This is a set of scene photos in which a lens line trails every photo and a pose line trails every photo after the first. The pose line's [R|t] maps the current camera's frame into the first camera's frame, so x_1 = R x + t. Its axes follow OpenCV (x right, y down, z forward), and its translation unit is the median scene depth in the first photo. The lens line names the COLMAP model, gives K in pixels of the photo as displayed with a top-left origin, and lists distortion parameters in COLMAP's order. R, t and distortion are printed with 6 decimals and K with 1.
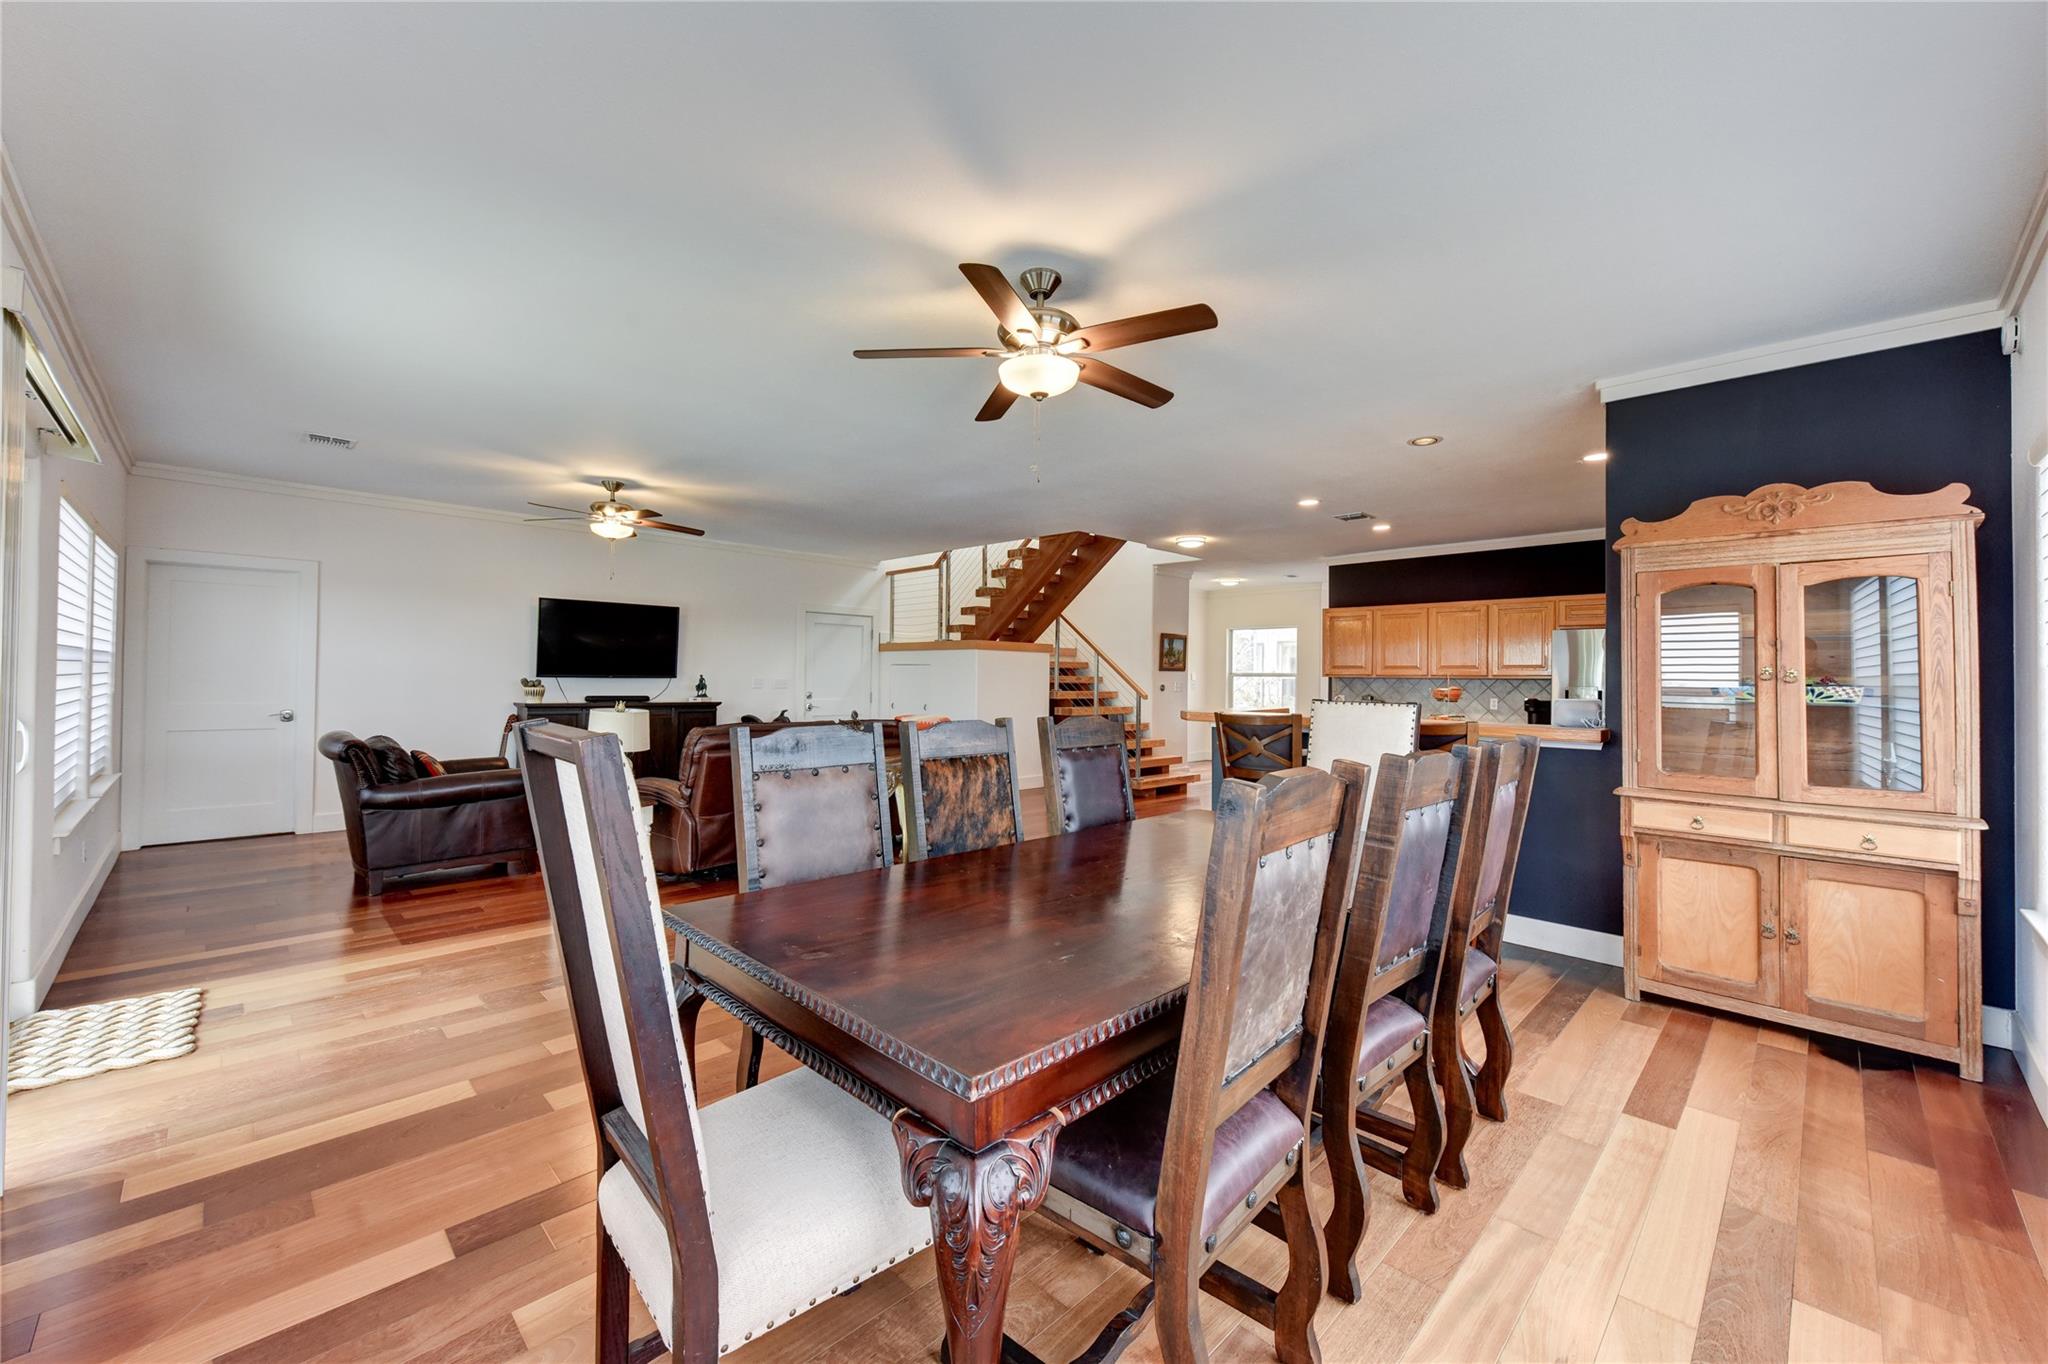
lens RADIAL K [[808.3, 0, 1034.4], [0, 808.3, 667.9], [0, 0, 1]] dist [0.008623, -0.002782]
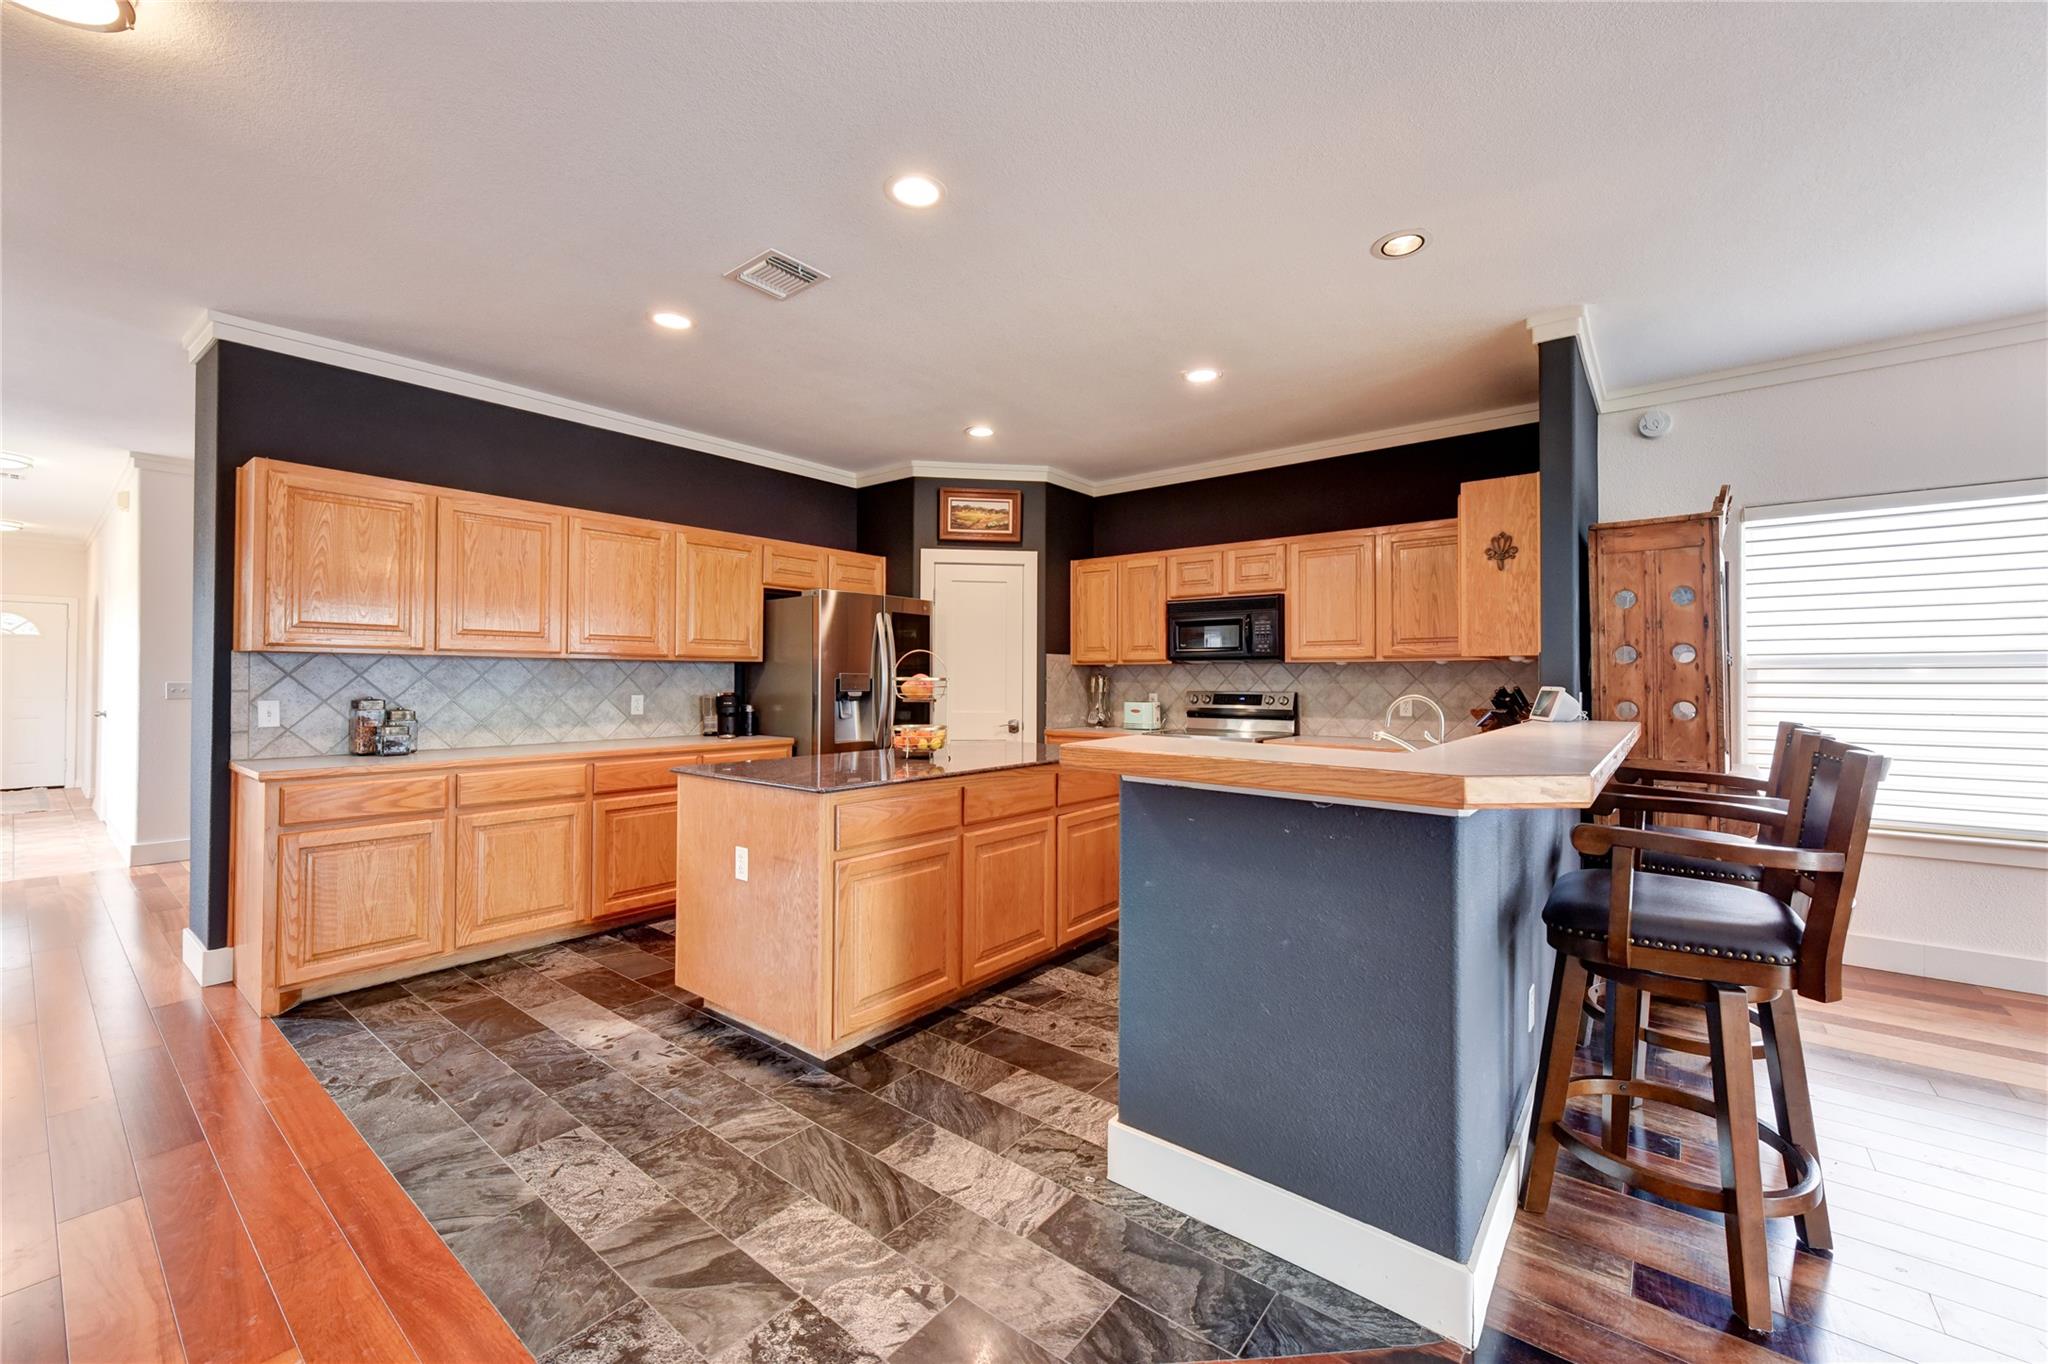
lens RADIAL K [[808.3, 0, 1034.4], [0, 808.3, 667.9], [0, 0, 1]] dist [0.008623, -0.002782]
pose [[-0.112101, 0.004776, 0.993685, -0.040181], [-0.022754, 0.999714, -0.007372, 0.015867], [-0.993436, -0.023437, -0.111960, 0.773250]]
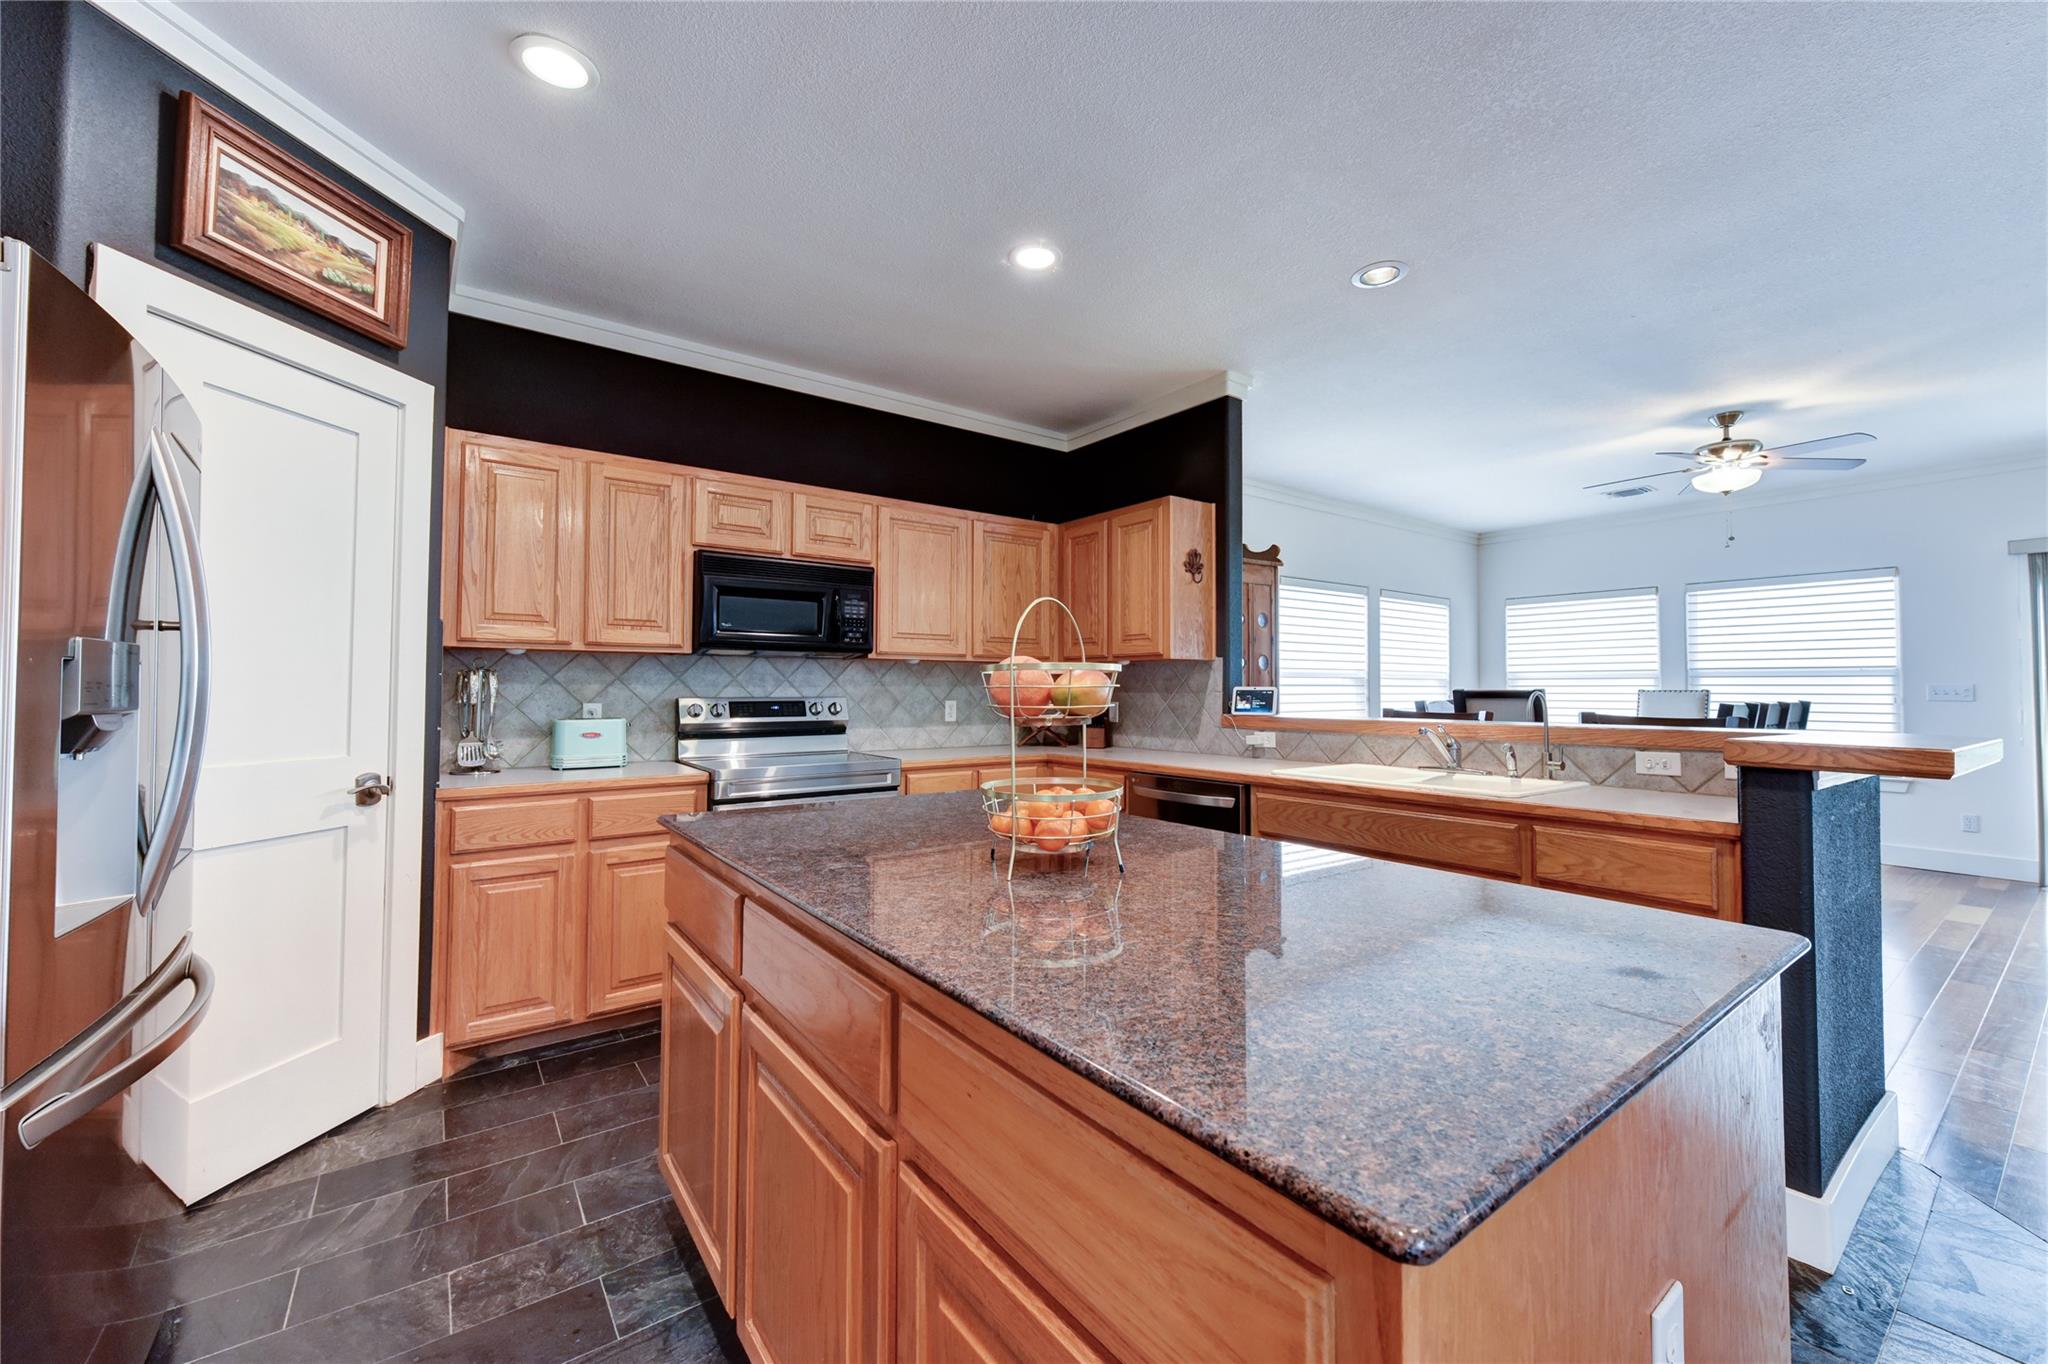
lens RADIAL K [[808.3, 0, 1034.4], [0, 808.3, 667.9], [0, 0, 1]] dist [0.008623, -0.002782]
pose [[-0.988766, -0.008901, 0.149208, 0.374738], [-0.015681, 0.998894, -0.044330, 0.027686], [-0.148649, -0.046171, -0.987812, 0.960504]]
